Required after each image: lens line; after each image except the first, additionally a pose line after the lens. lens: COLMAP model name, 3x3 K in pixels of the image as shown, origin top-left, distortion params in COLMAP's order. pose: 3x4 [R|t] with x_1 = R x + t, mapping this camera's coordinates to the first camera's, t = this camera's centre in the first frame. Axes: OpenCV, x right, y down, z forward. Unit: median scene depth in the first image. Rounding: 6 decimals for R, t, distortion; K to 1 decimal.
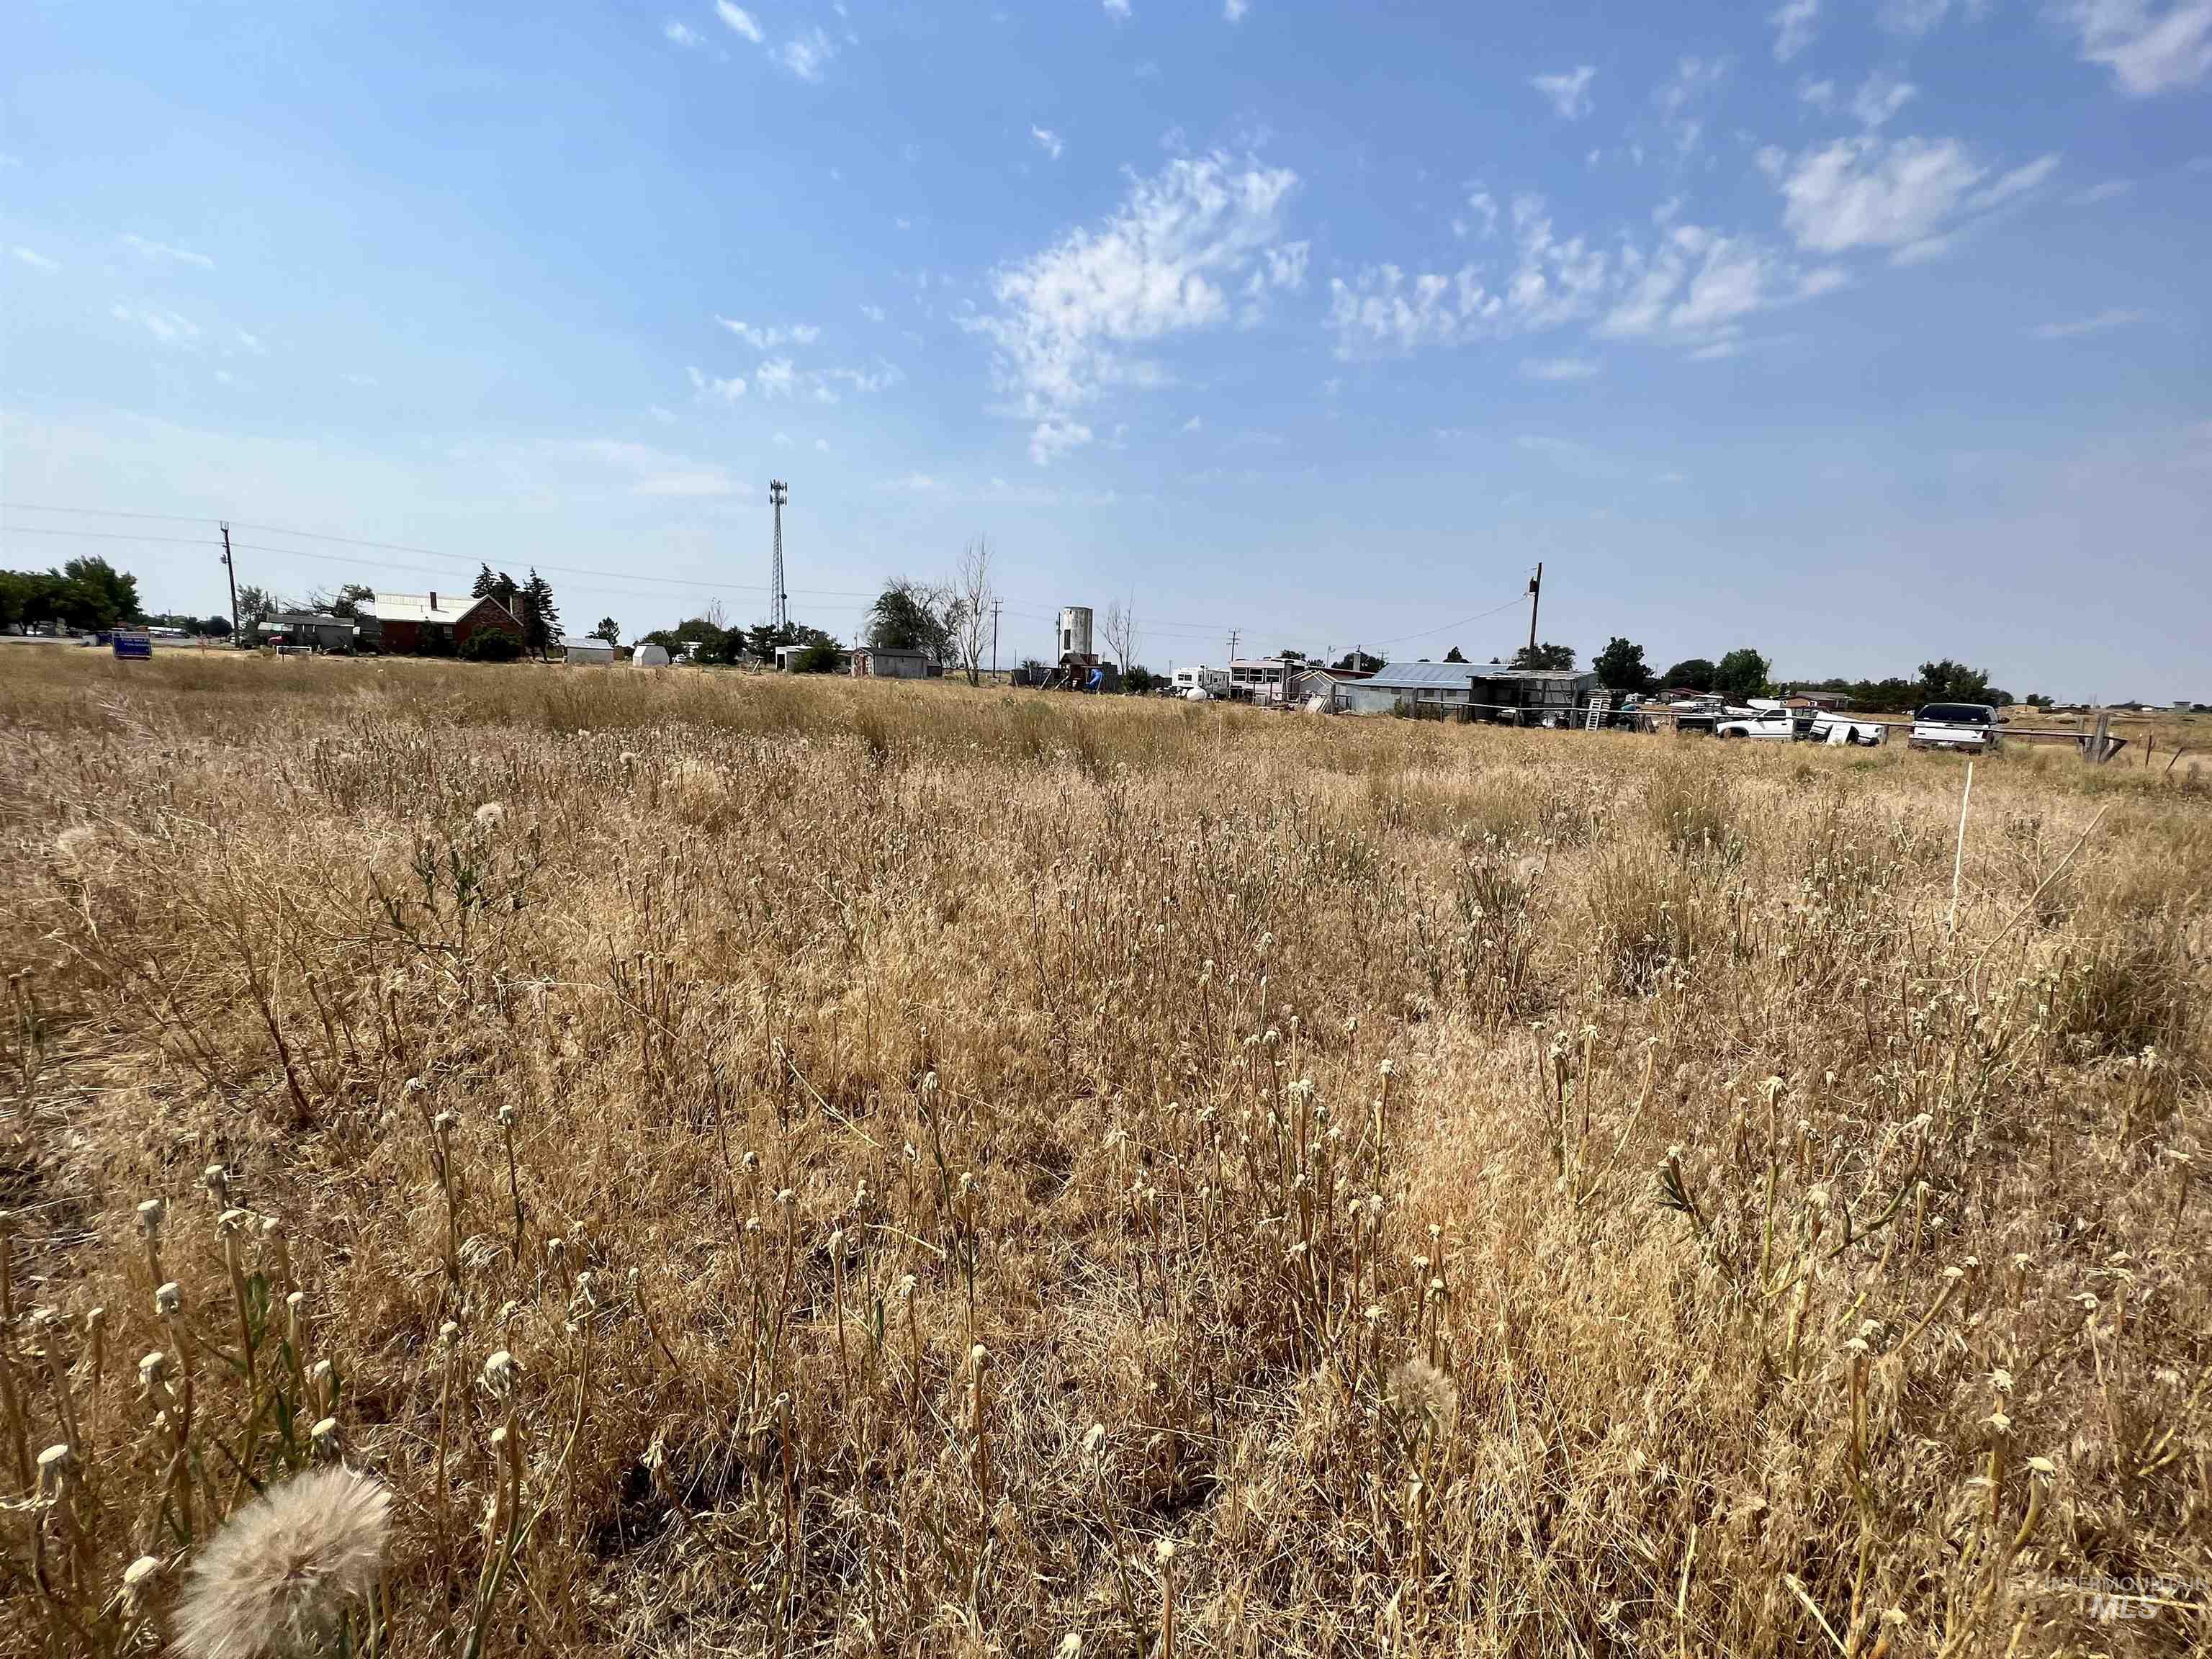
lens RADIAL K [[910.3, 0, 1104.7], [0, 910.3, 798.8], [0, 0, 1]] dist [0.000912, 0.000206]
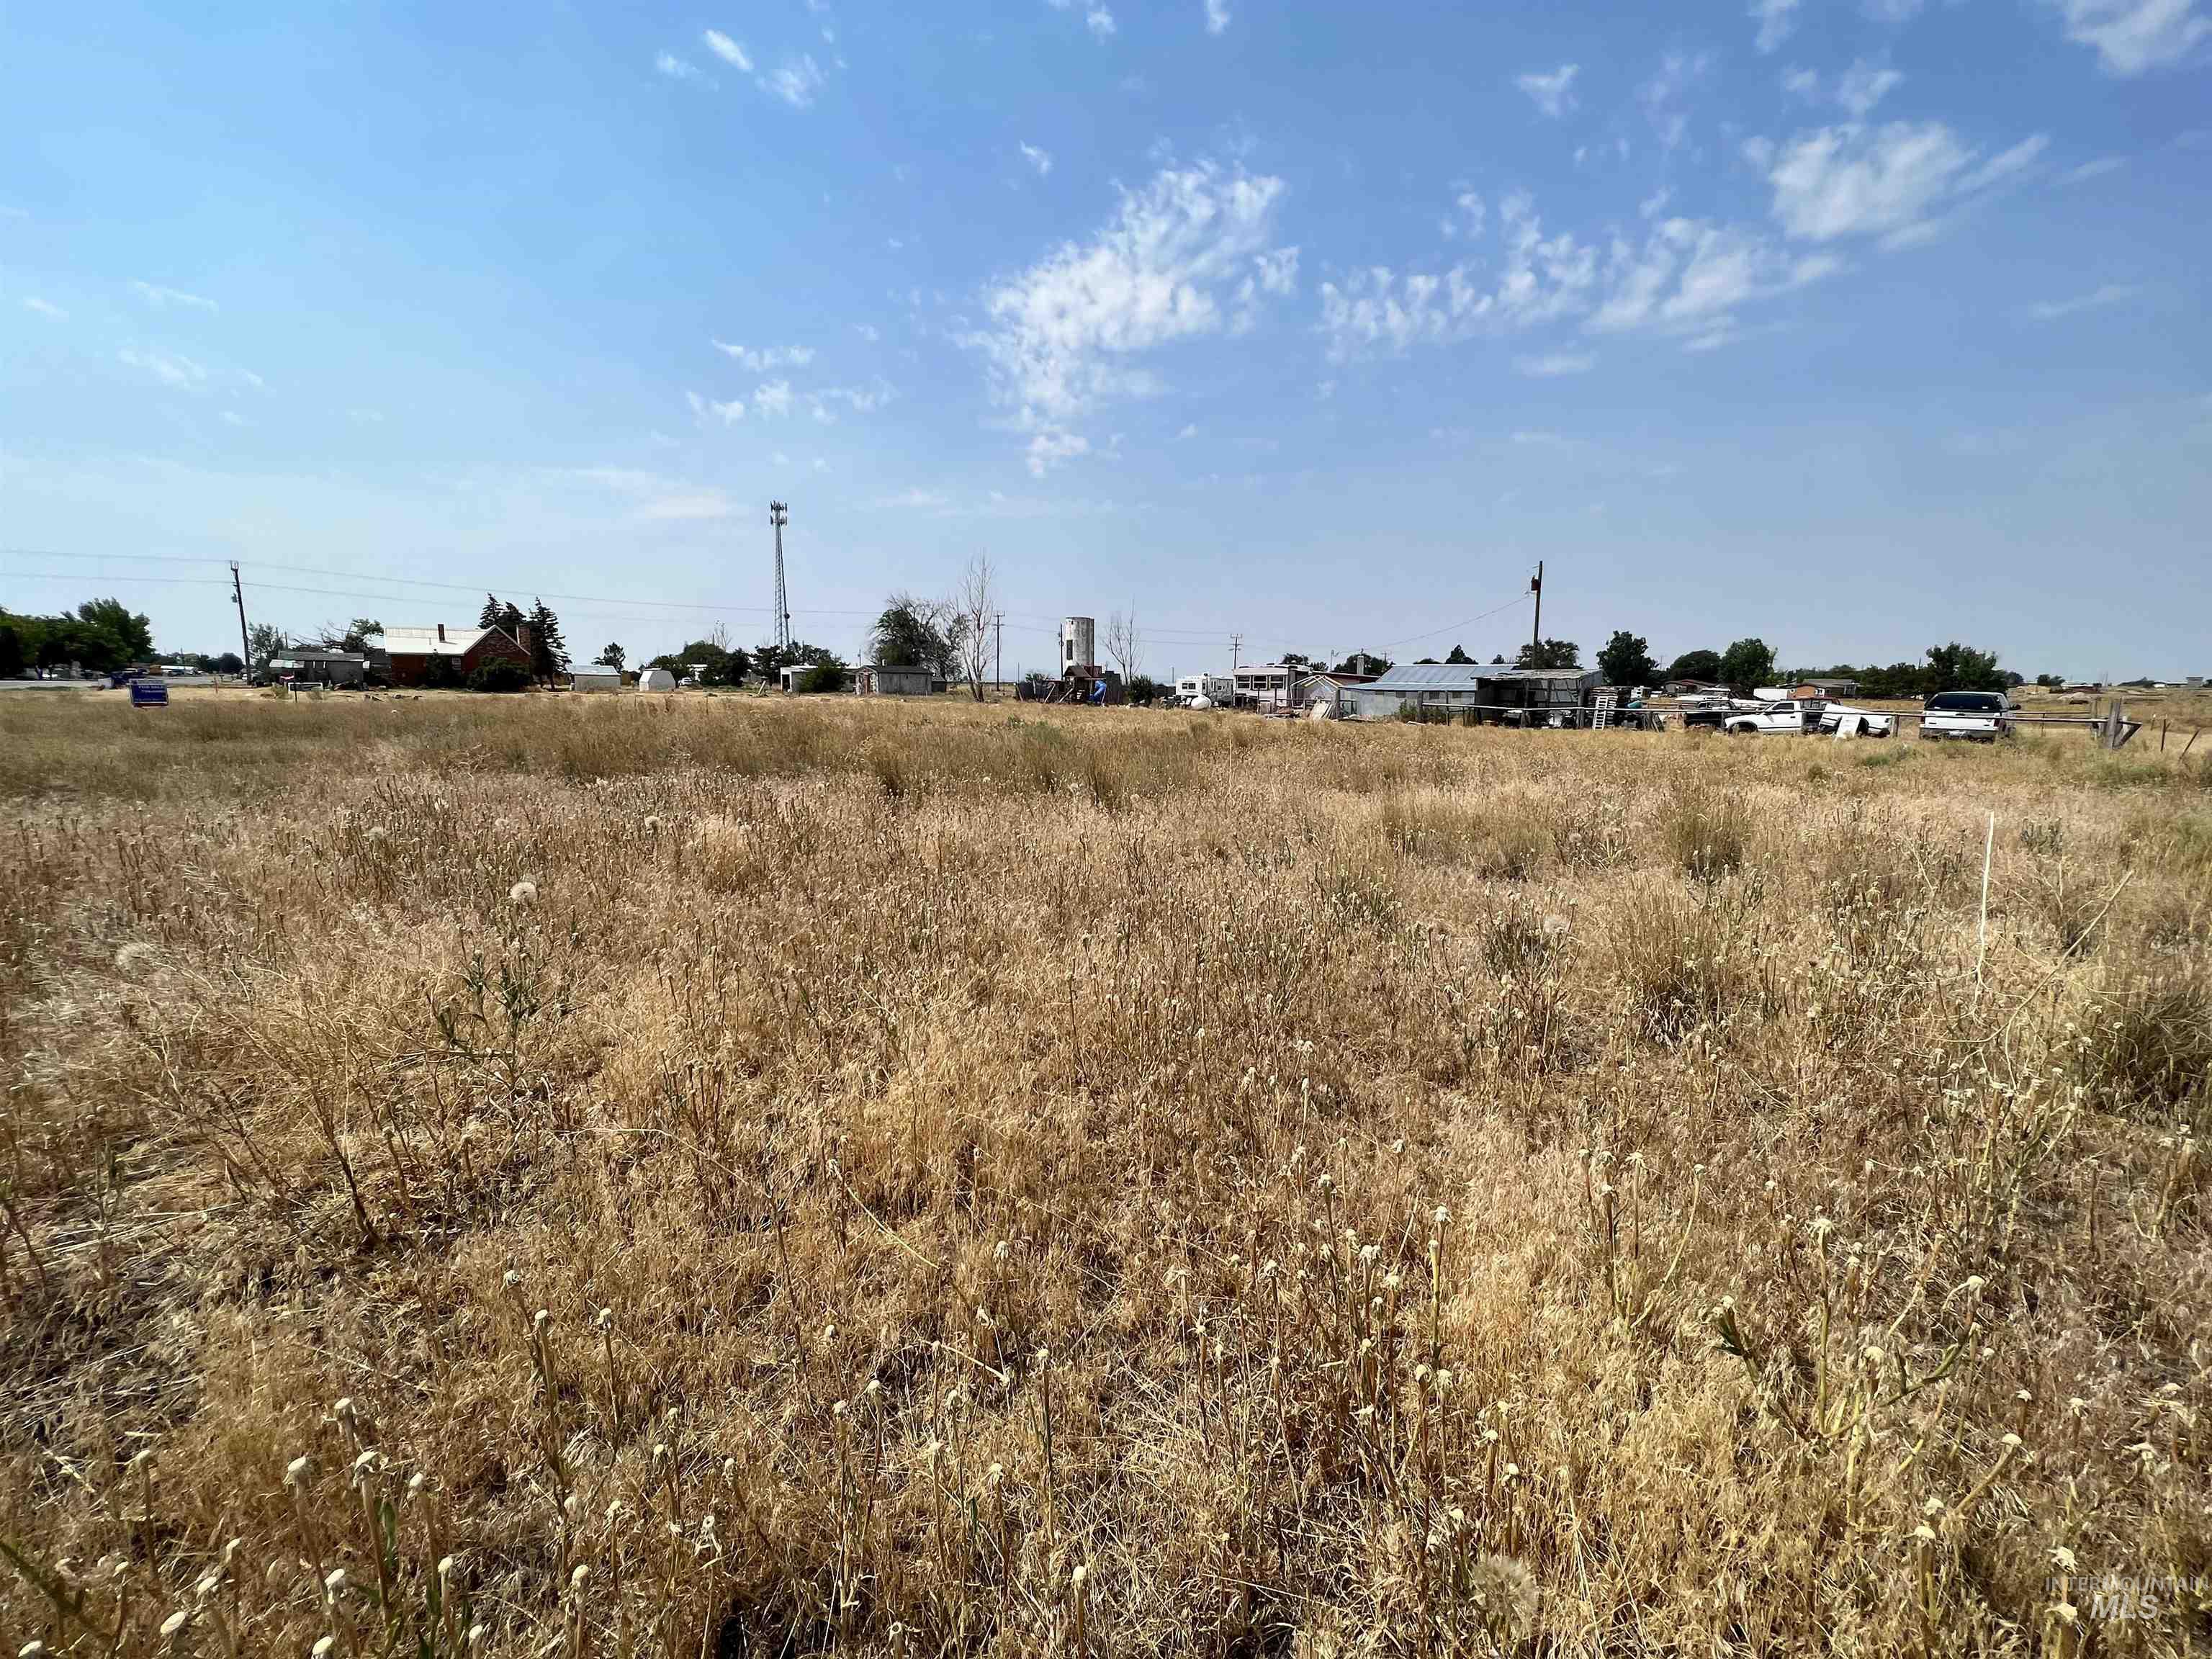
lens RADIAL K [[910.3, 0, 1103.8], [0, 910.3, 796.3], [0, 0, 1]] dist [0.000912, 0.000206]
pose [[0.999528, -0.029601, -0.008218, -0.000641], [0.029501, 0.999493, -0.012008, -0.002389], [0.008569, 0.011760, 0.999894, -0.000525]]
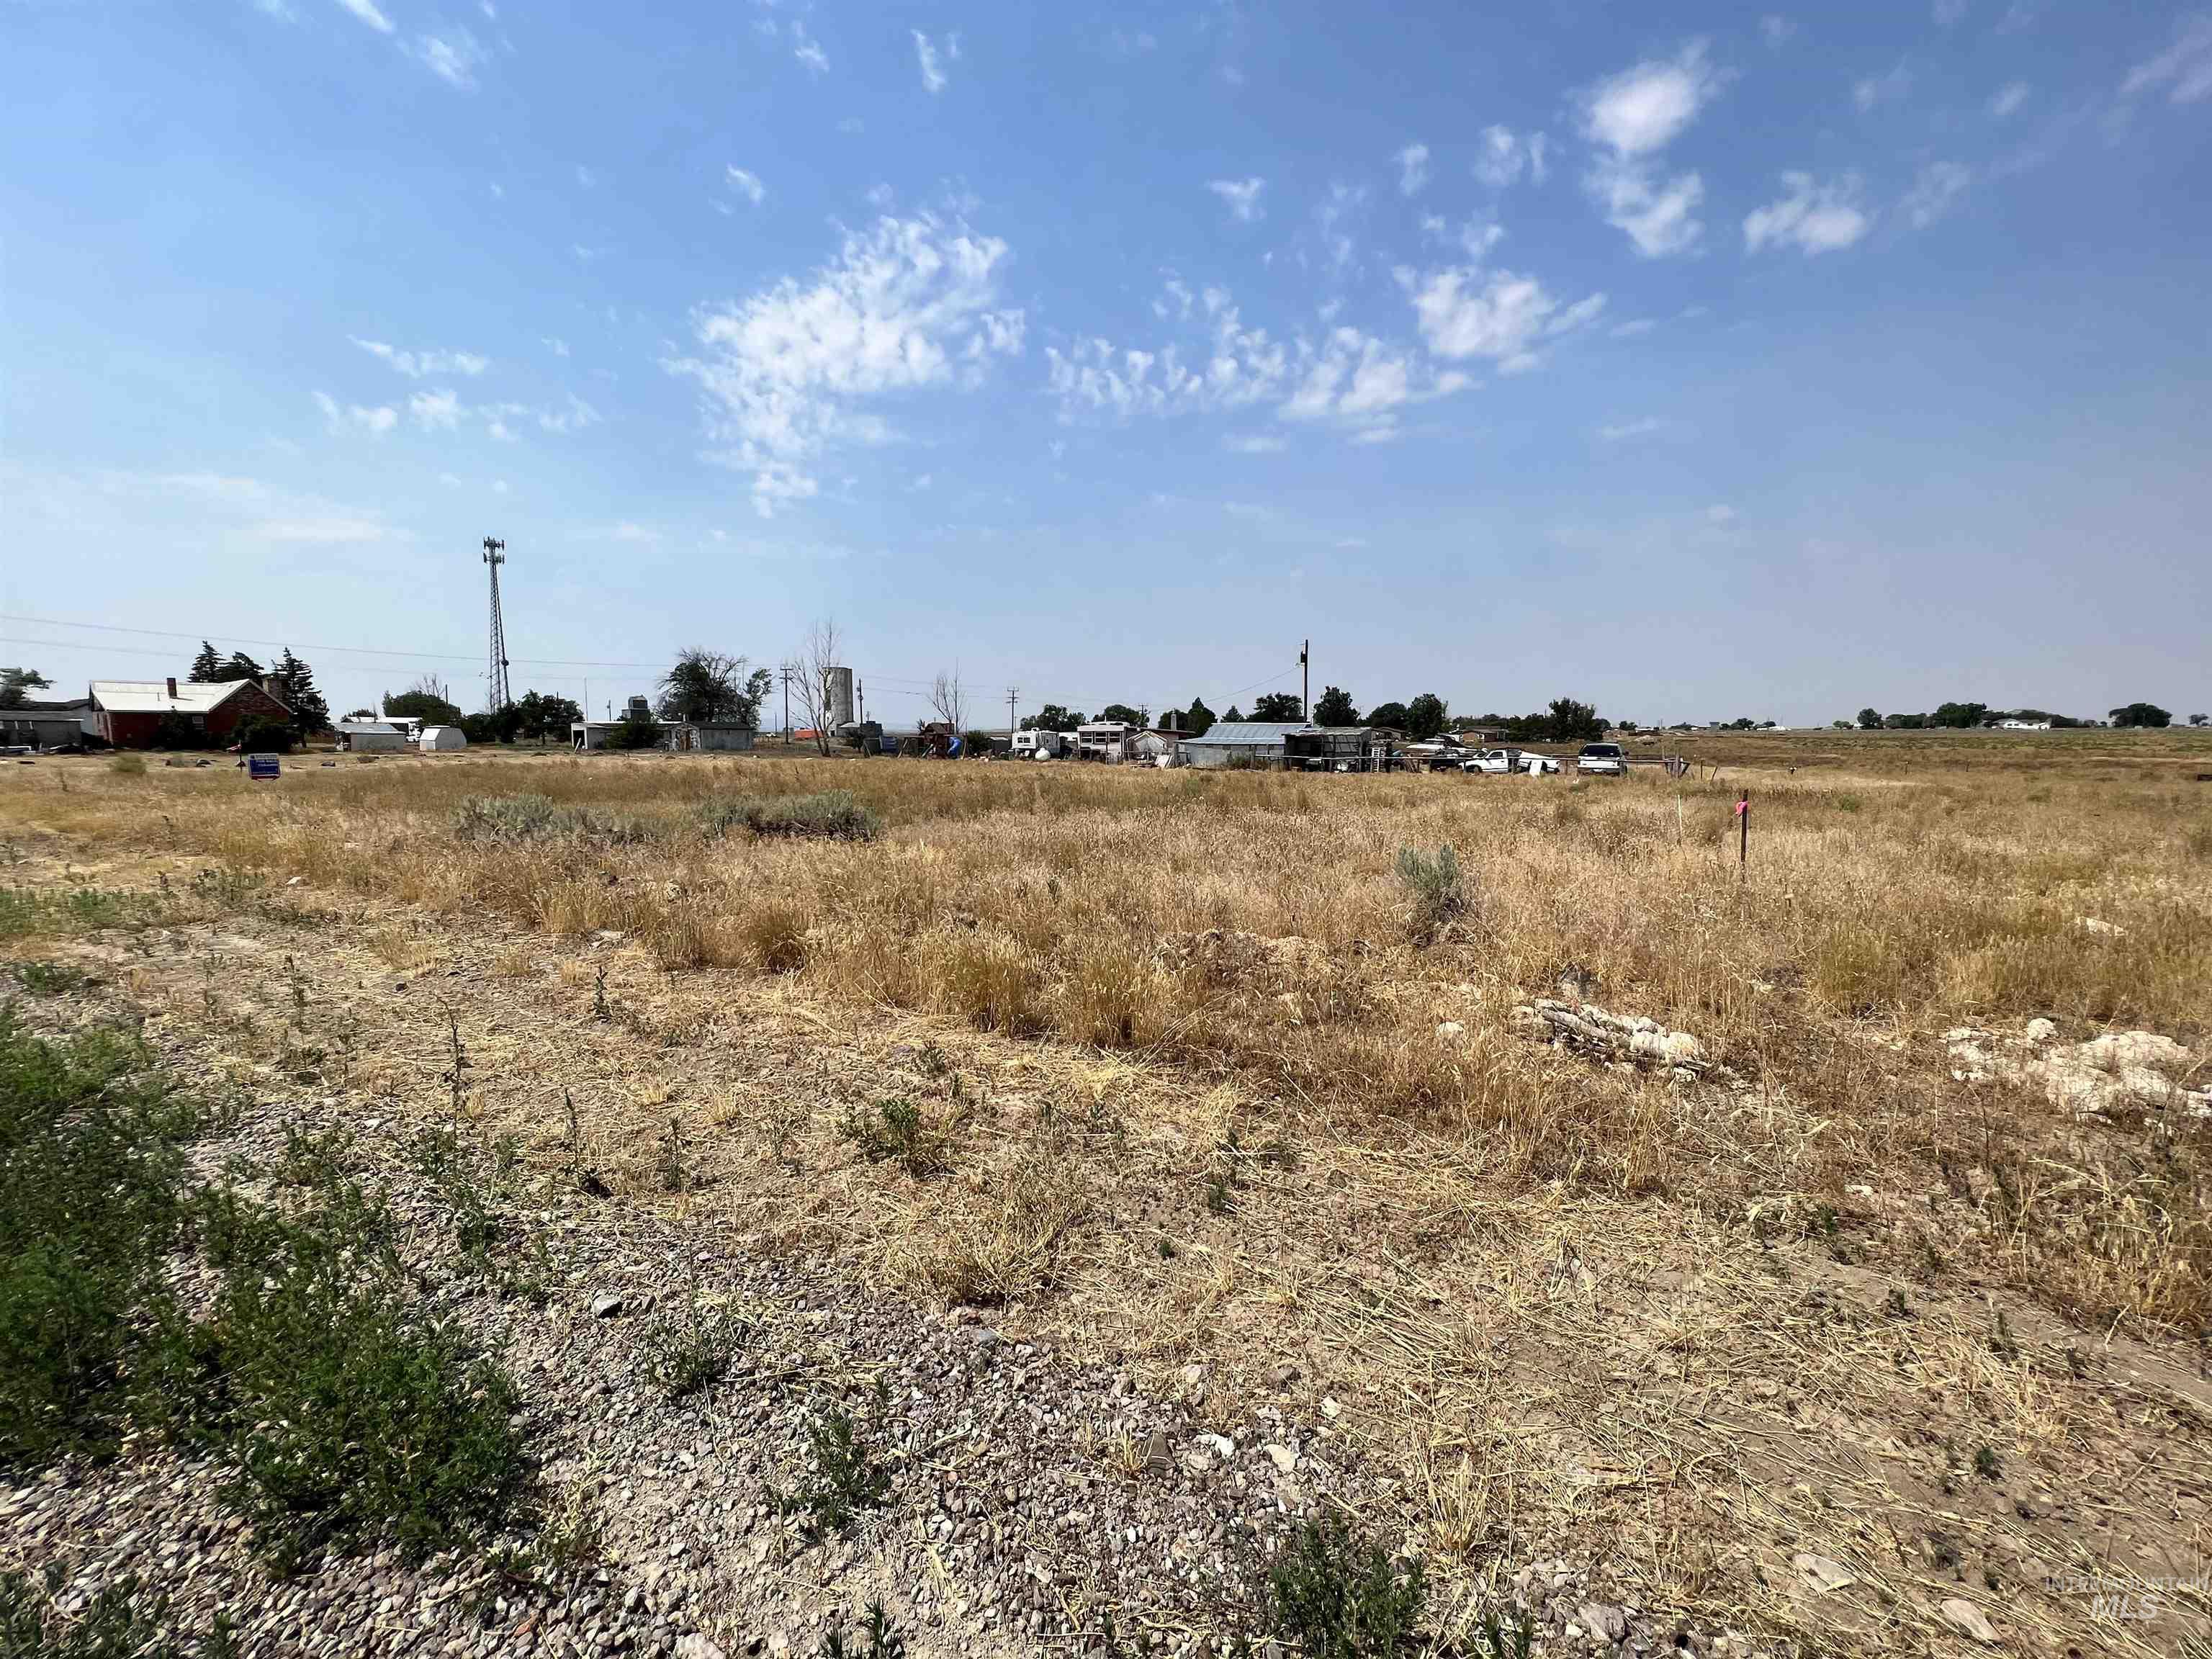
lens RADIAL K [[910.3, 0, 1102.7], [0, 910.3, 826.8], [0, 0, 1]] dist [0.000912, 0.000206]
pose [[0.961509, -0.065697, 0.266805, -0.099781], [0.072837, 0.997200, -0.016942, -0.000724], [-0.264945, 0.035724, 0.963602, -0.083516]]
